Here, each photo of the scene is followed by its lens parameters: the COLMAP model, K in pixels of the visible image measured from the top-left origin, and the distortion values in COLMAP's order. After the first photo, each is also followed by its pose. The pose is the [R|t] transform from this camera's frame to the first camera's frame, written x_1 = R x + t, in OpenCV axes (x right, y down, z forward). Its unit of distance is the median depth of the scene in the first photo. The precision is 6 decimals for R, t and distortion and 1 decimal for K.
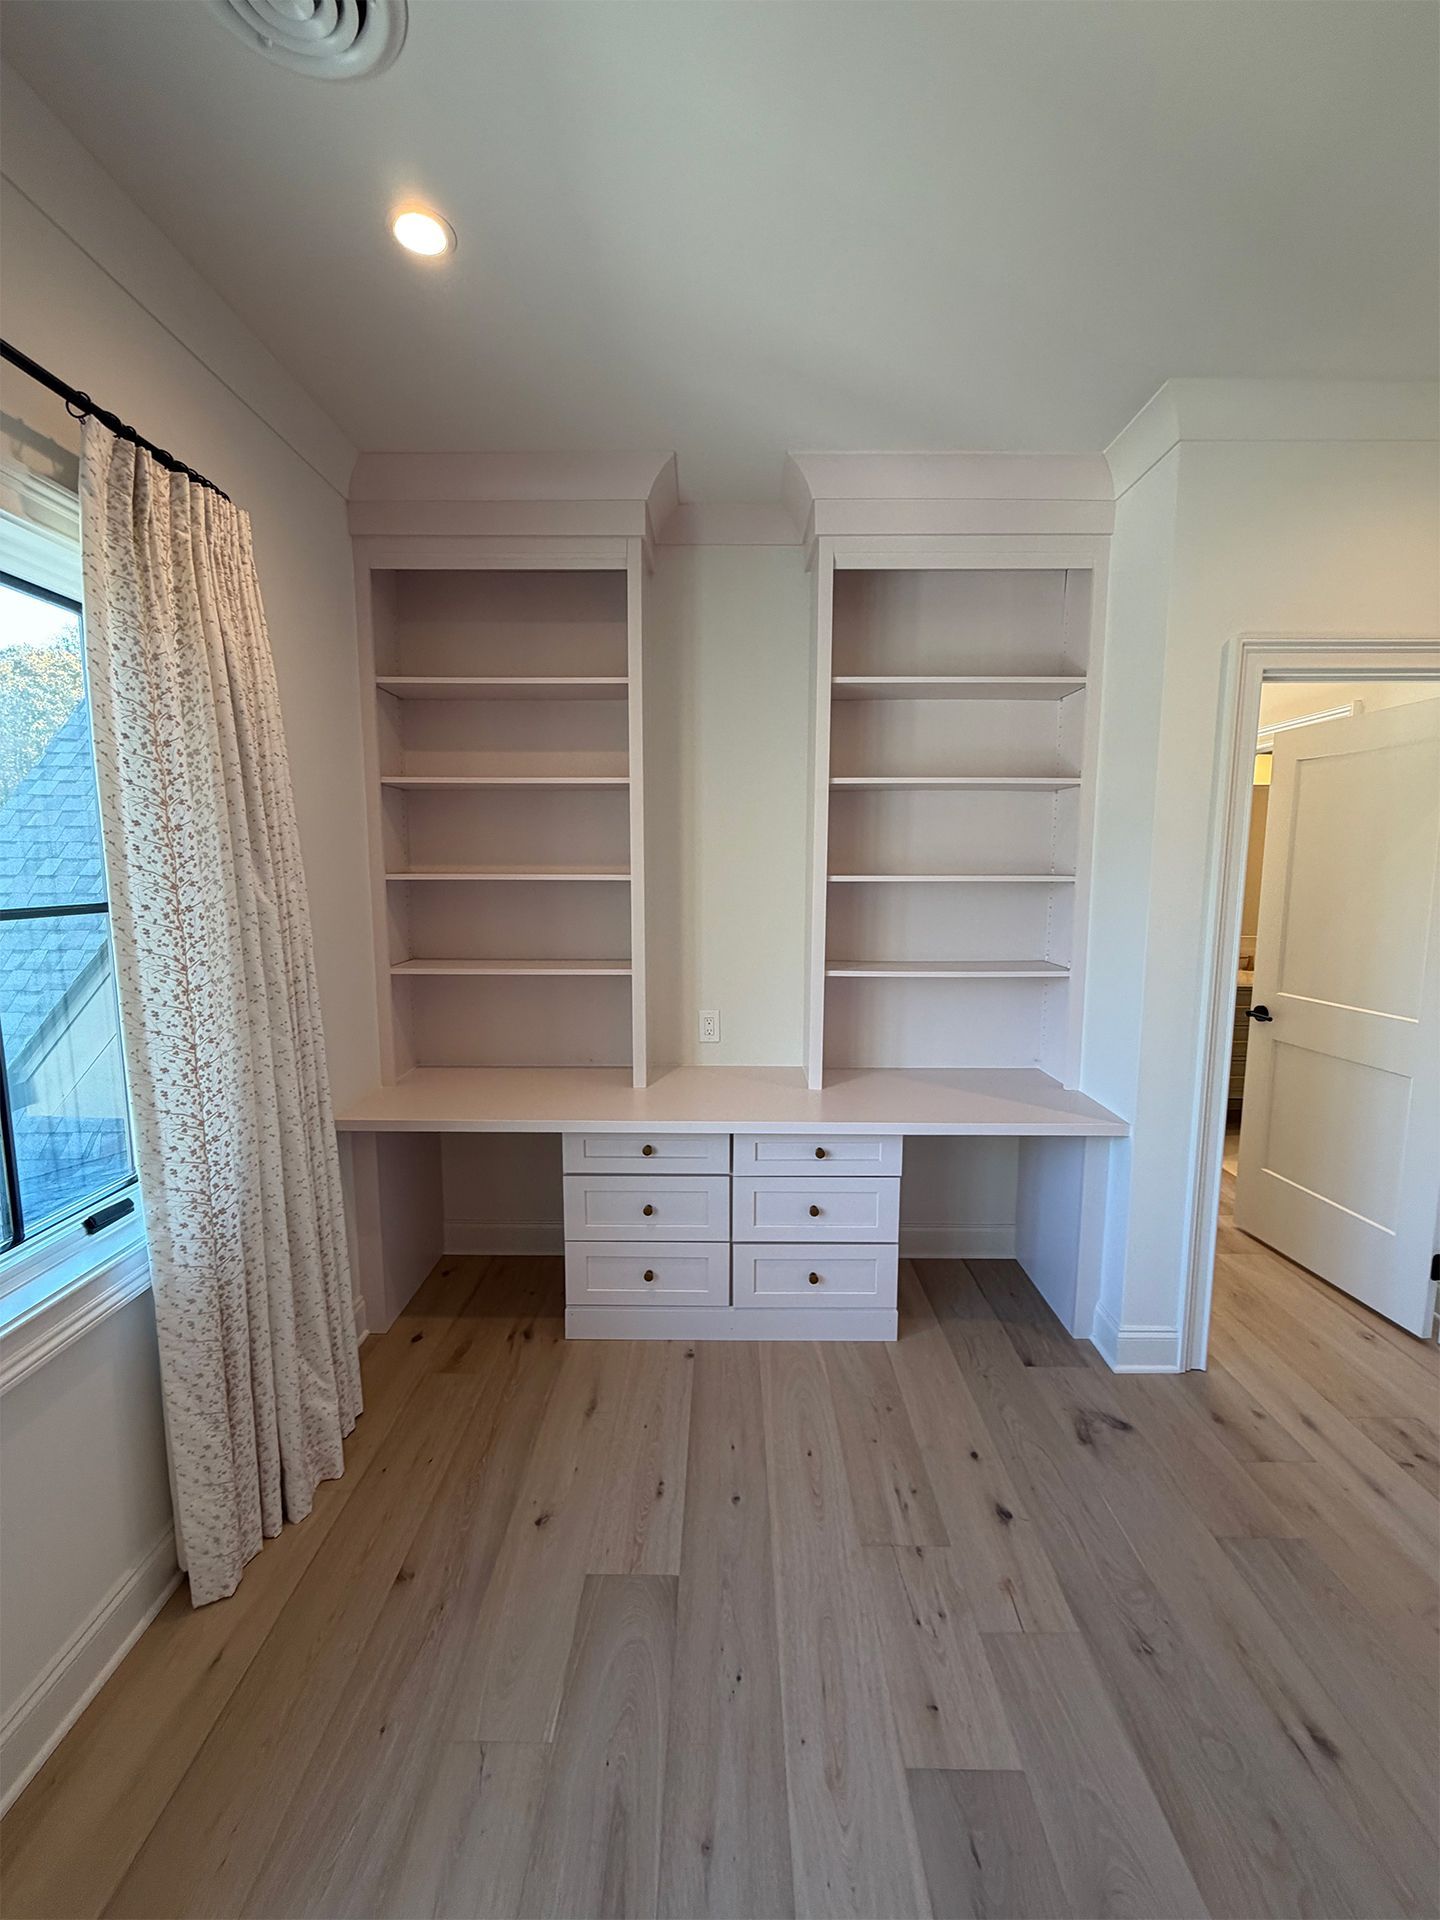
lens RADIAL K [[769.3, 0, 722.6], [0, 769.3, 948.5], [0, 0, 1]] dist [0.001306, 0.000802]
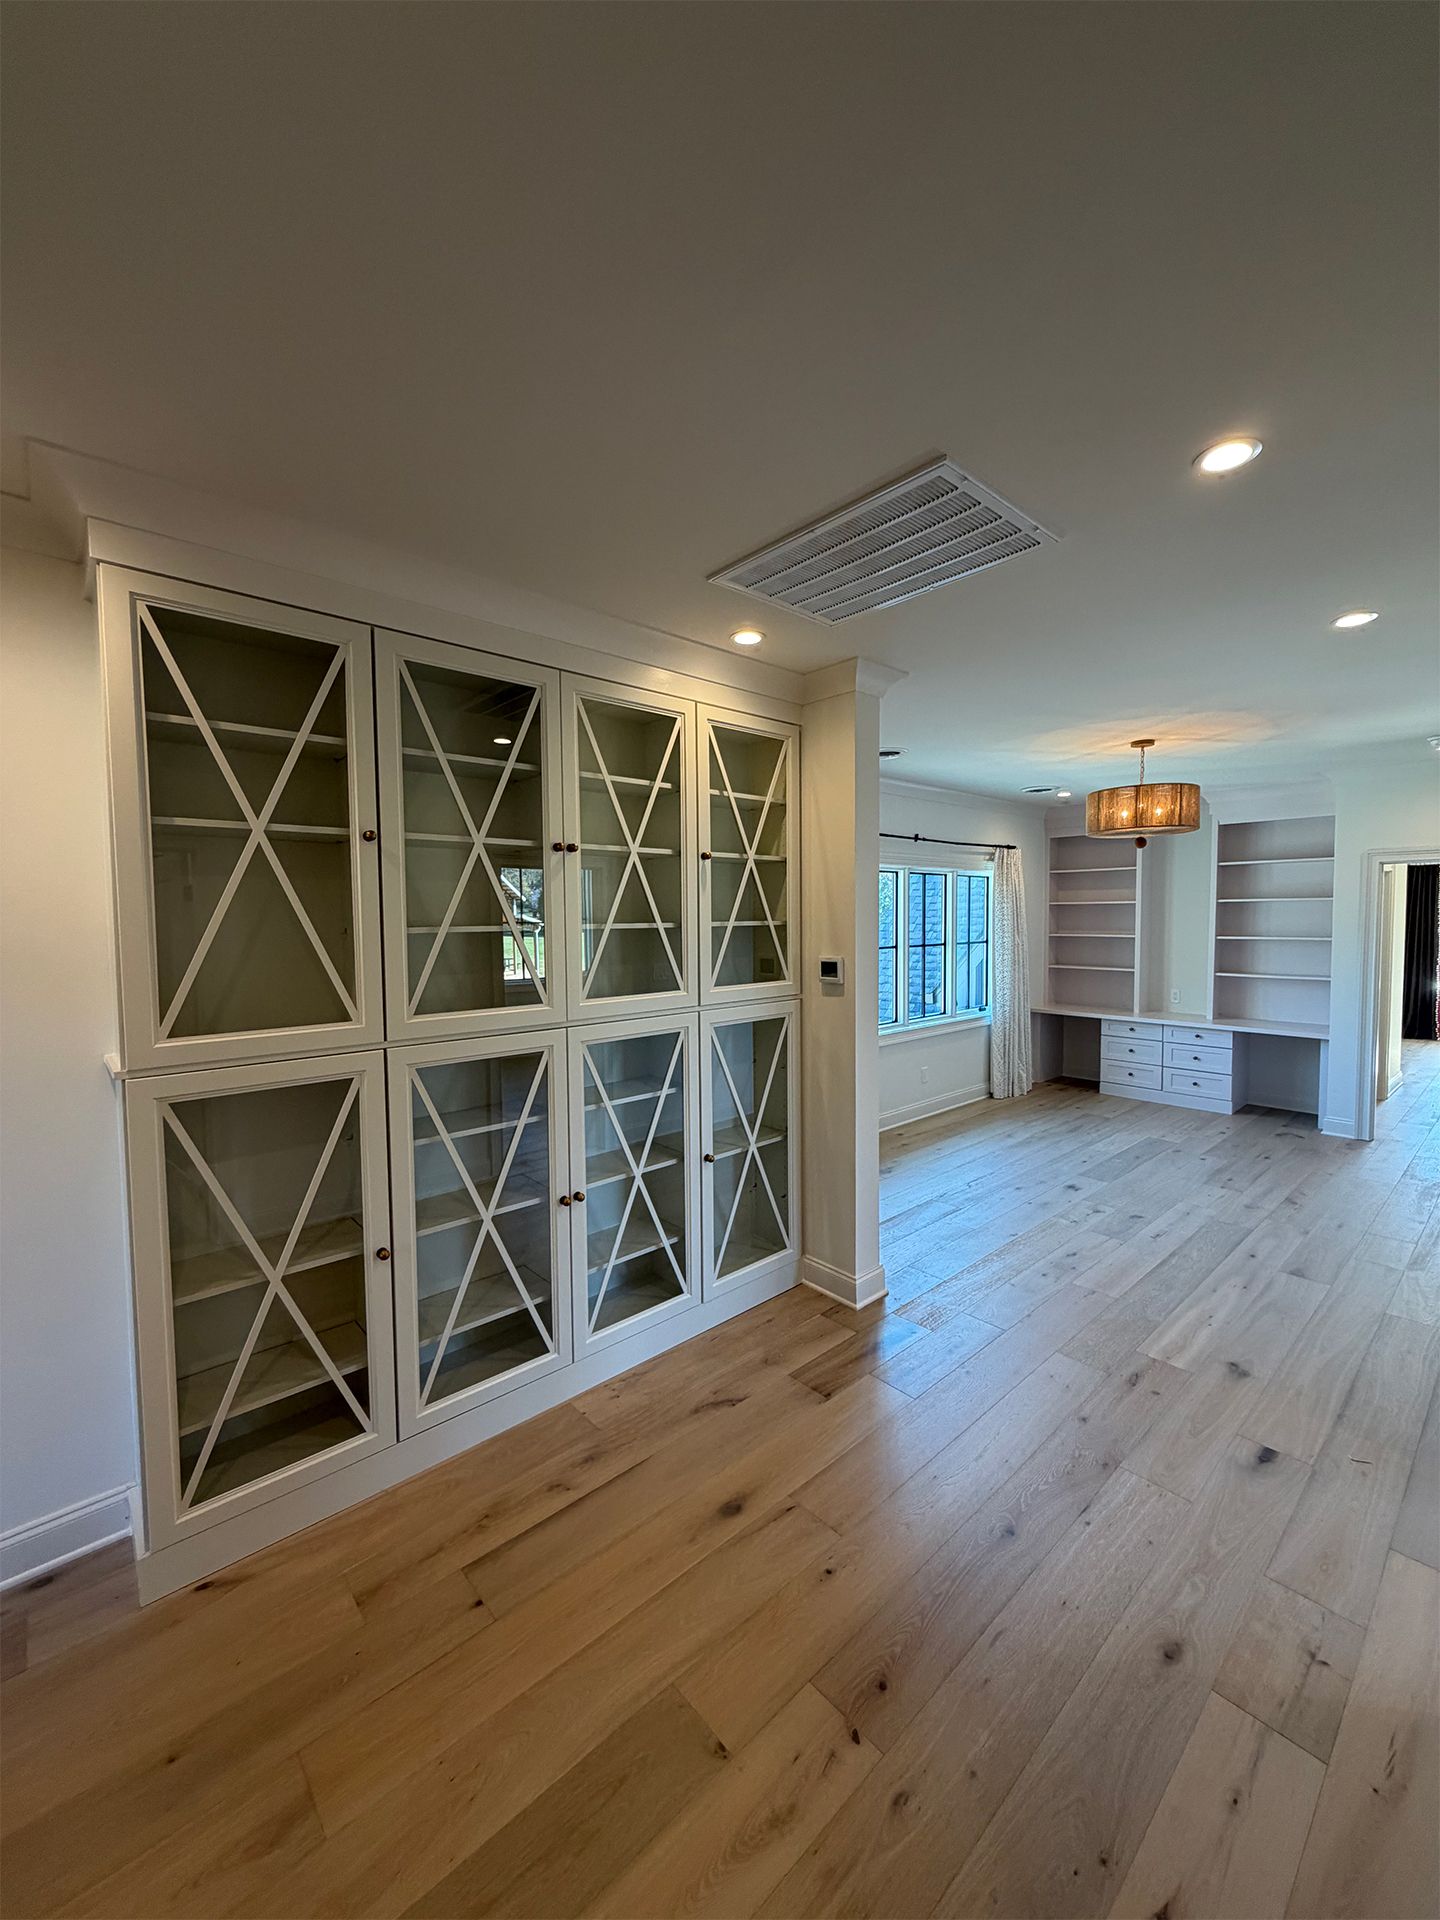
lens RADIAL K [[769.3, 0, 726.4], [0, 769.3, 951.5], [0, 0, 1]] dist [0.001306, 0.000802]
pose [[0.677124, 0.026230, -0.735402, 0.983067], [-0.078697, 0.996214, -0.036927, 0.193194], [0.731649, 0.082878, 0.676625, -2.087289]]
